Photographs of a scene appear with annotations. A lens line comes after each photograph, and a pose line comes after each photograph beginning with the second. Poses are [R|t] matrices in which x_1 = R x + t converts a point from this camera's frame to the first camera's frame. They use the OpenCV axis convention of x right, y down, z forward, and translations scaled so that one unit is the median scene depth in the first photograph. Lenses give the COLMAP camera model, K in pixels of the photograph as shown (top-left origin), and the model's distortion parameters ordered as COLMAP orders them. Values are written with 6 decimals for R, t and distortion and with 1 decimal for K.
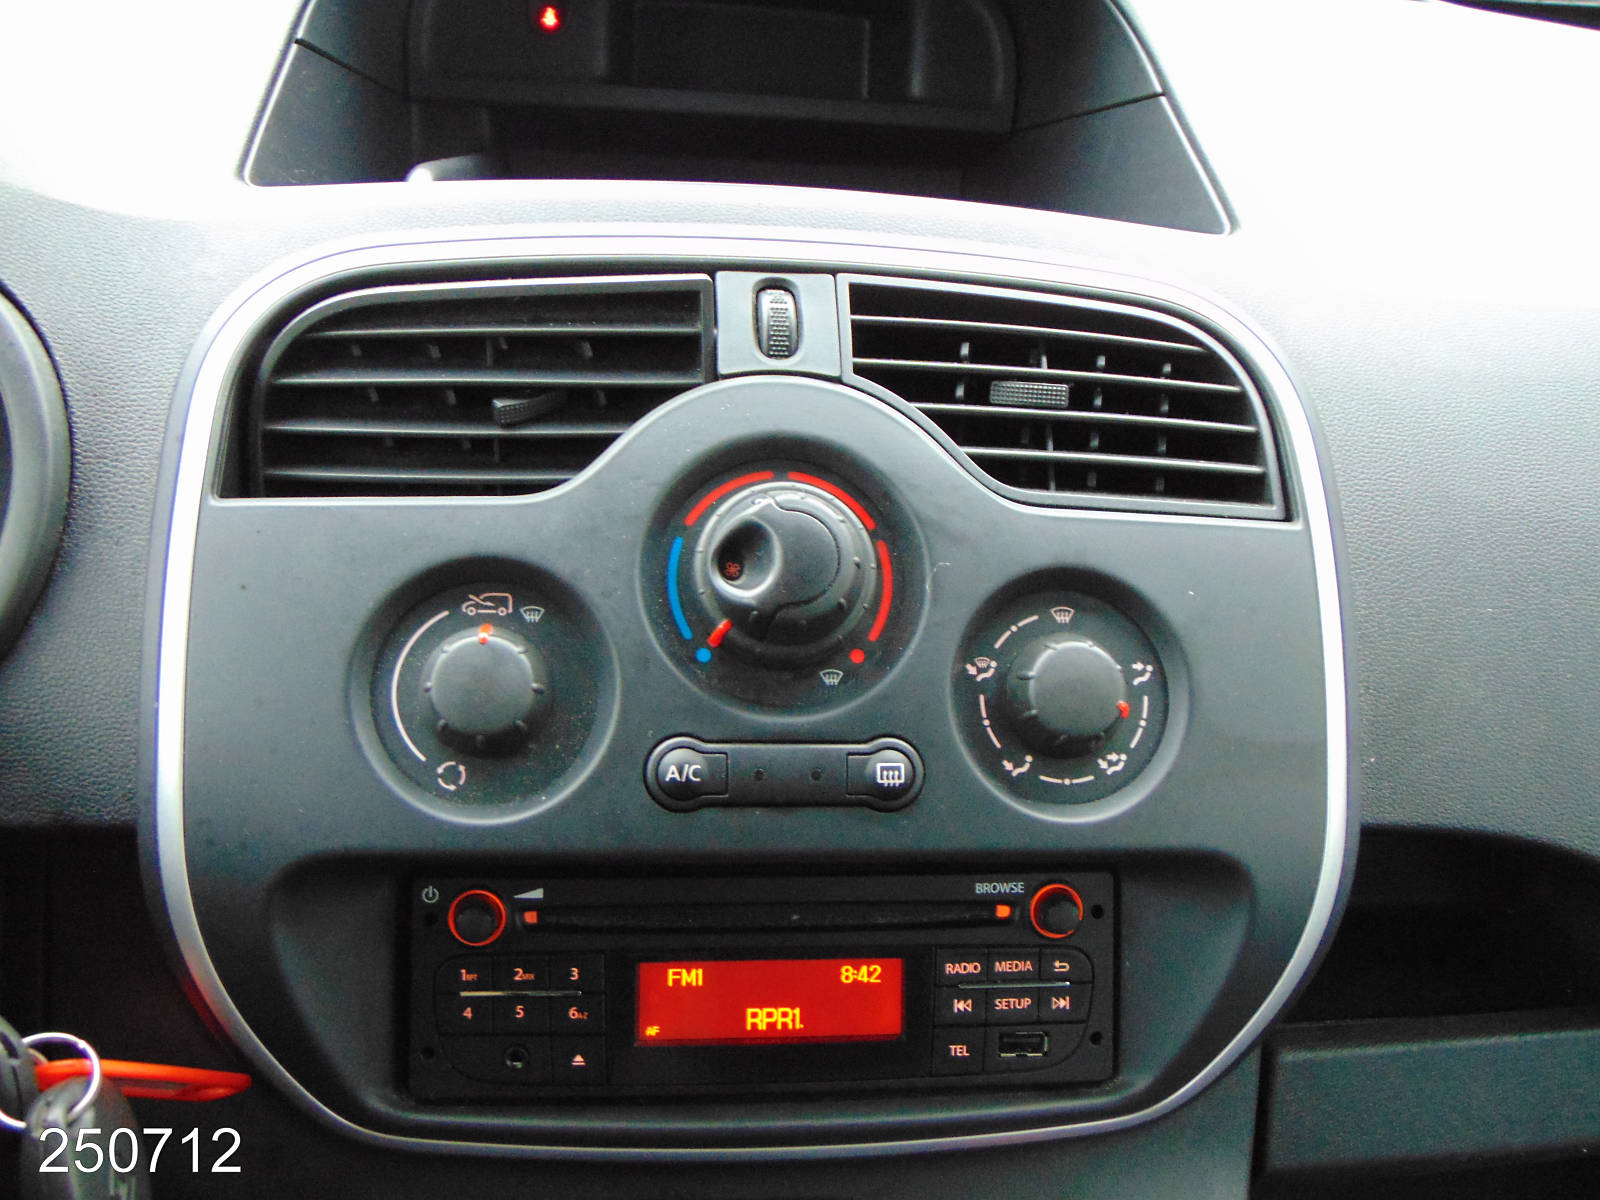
lens RADIAL K [[1606.1, 0, 800.0], [0, 1606.1, 600.0], [0, 0, 1]] dist [-0.046763, -0.006555]
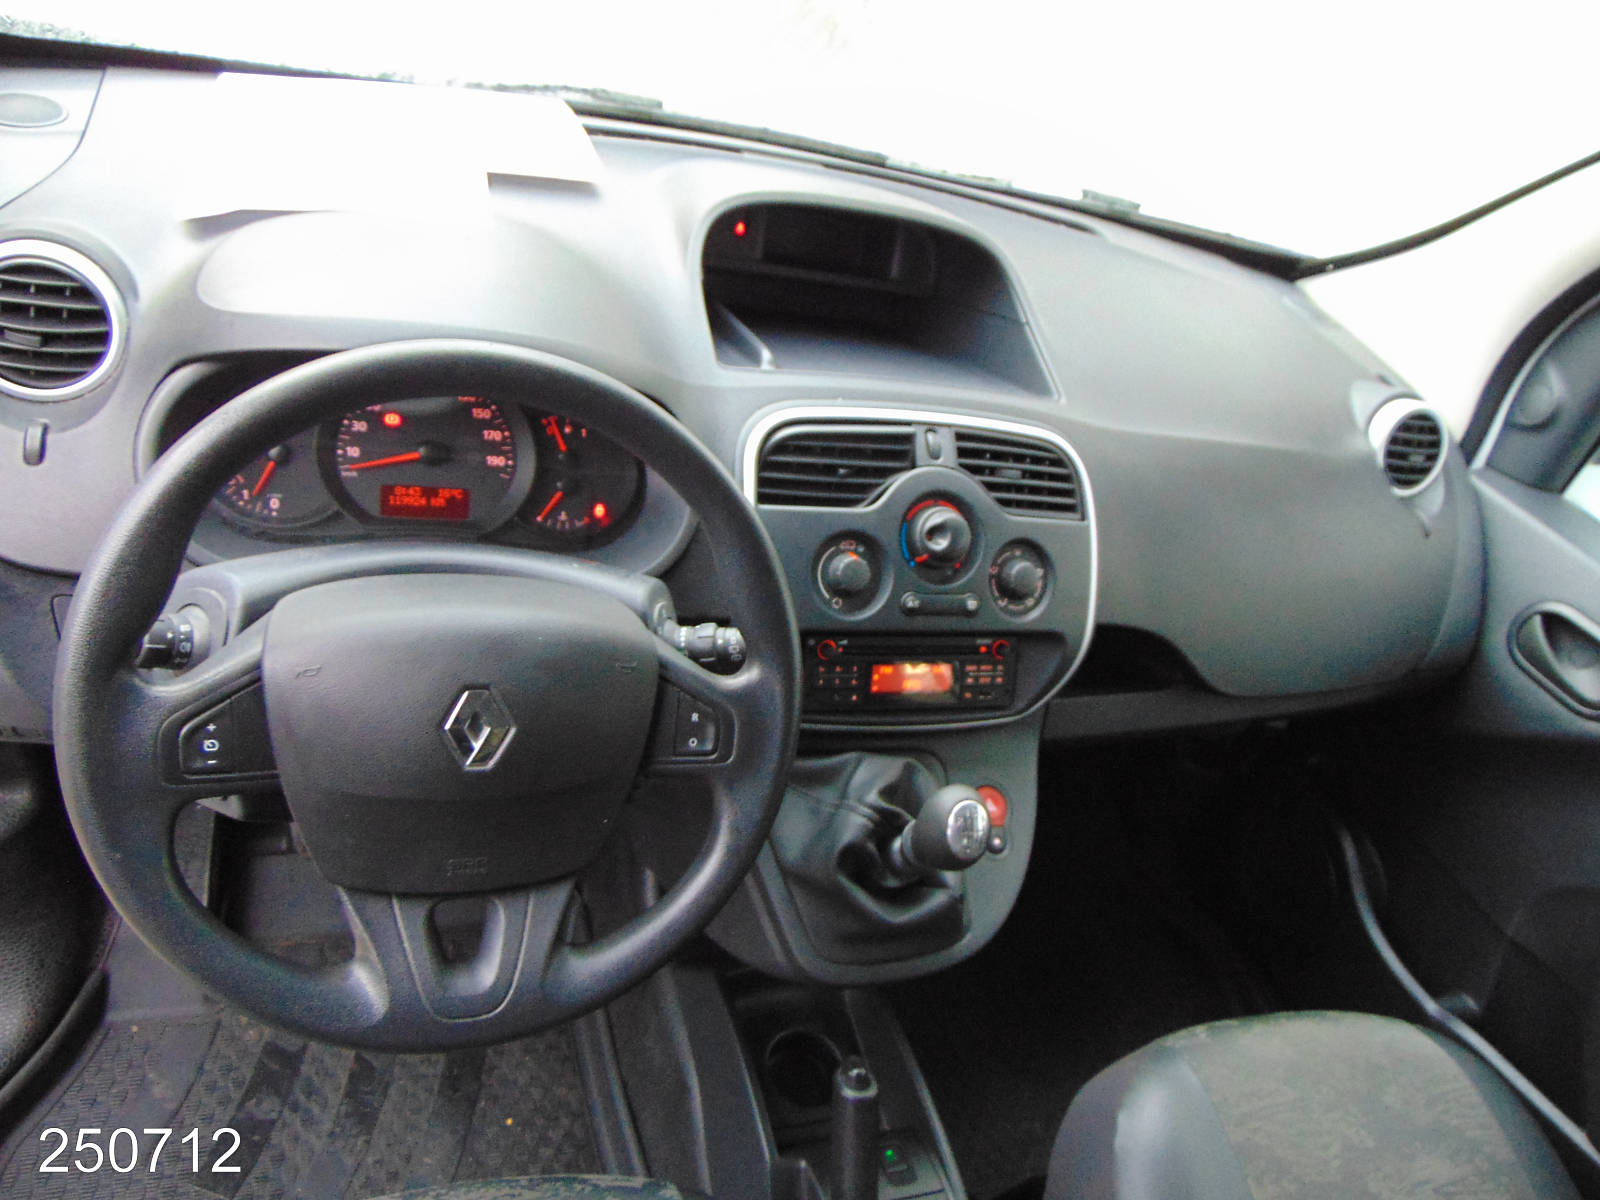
lens RADIAL K [[1276.8, 0, 800.0], [0, 1276.8, 600.0], [0, 0, 1]] dist [-0.006438, -0.001563]
pose [[0.957823, 0.023630, 0.286384, -0.889501], [-0.069848, 0.985869, 0.152264, -0.233431], [-0.278739, -0.165846, 0.945938, -1.133243]]
